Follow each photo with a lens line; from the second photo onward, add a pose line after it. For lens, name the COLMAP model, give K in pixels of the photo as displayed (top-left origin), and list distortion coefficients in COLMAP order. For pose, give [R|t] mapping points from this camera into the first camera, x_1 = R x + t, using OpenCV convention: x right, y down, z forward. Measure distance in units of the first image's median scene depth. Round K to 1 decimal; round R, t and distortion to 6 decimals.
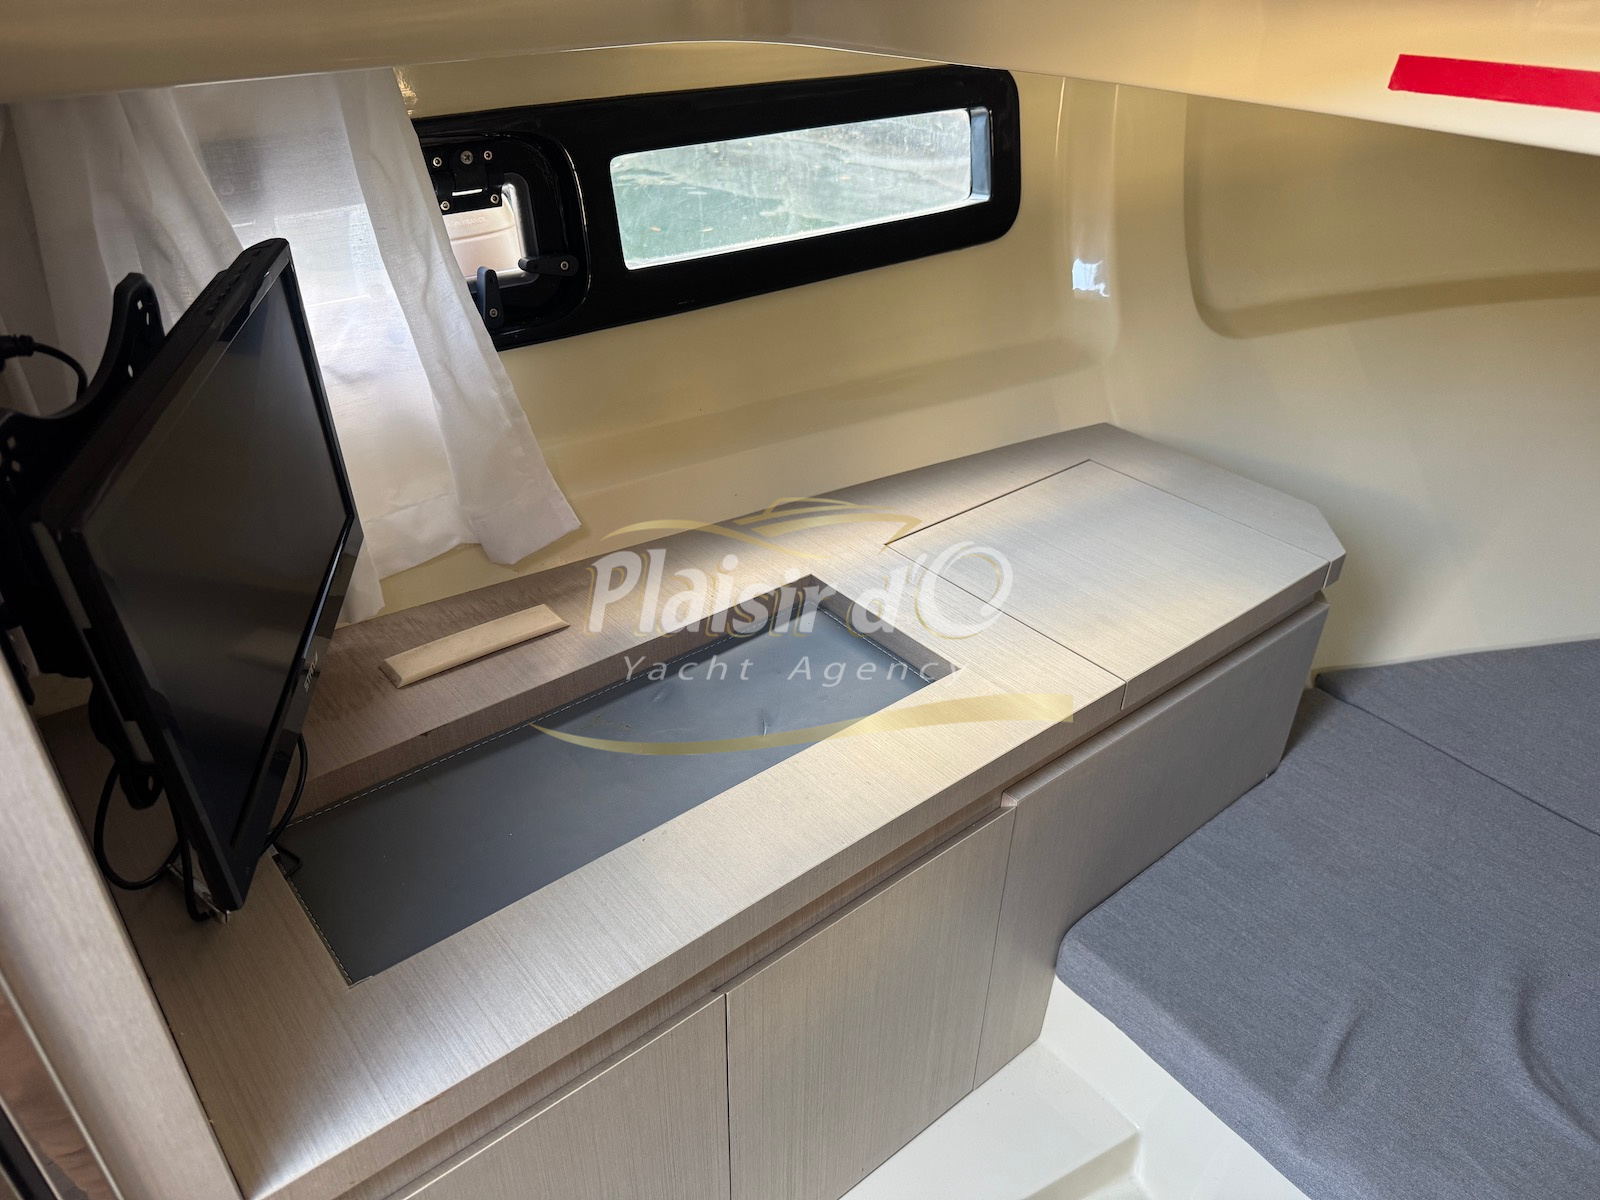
lens RADIAL K [[1124.1, 0, 805.3], [0, 1124.1, 599.5], [0, 0, 1]] dist [0.055150, -0.049937]
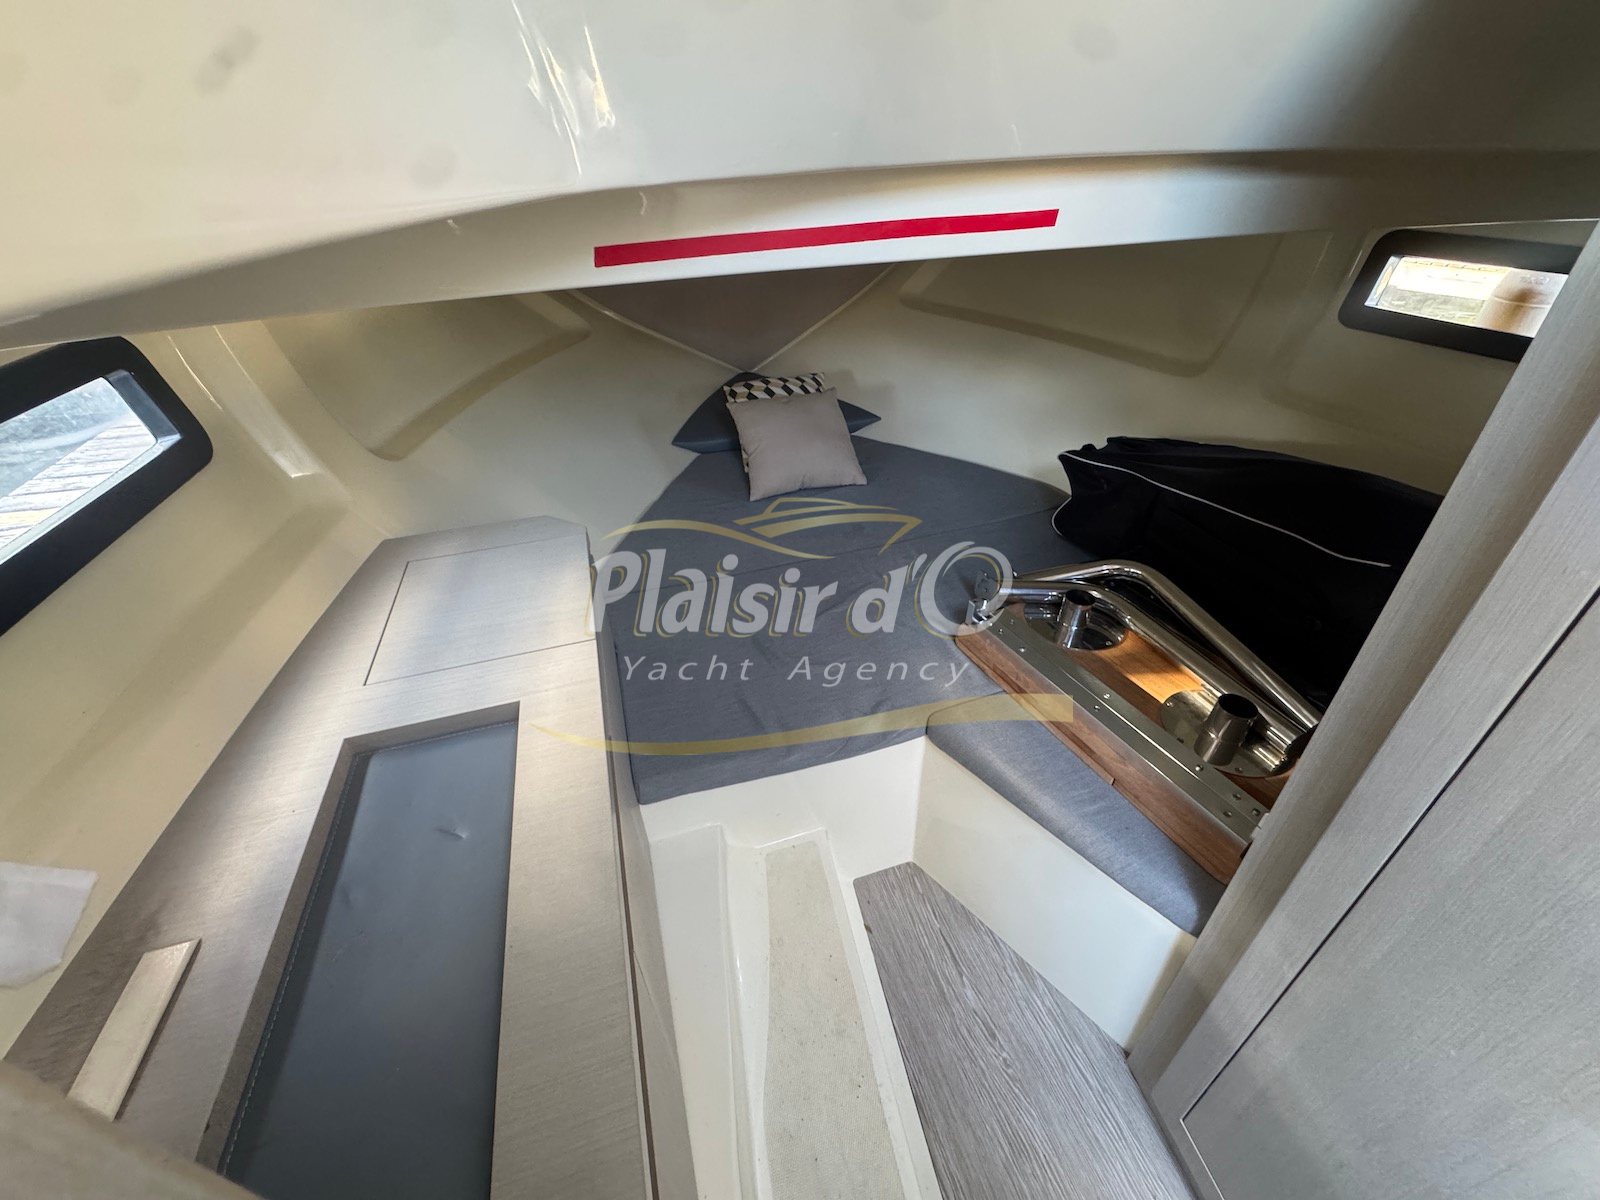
lens RADIAL K [[645.7, 0, 797.1], [0, 645.7, 594.3], [0, 0, 1]] dist [-0.021126, 0.009746]
pose [[0.383147, -0.559619, 0.734864, -0.187465], [0.532995, 0.783712, 0.318923, -0.086921], [-0.754397, 0.269484, 0.598551, 0.127228]]
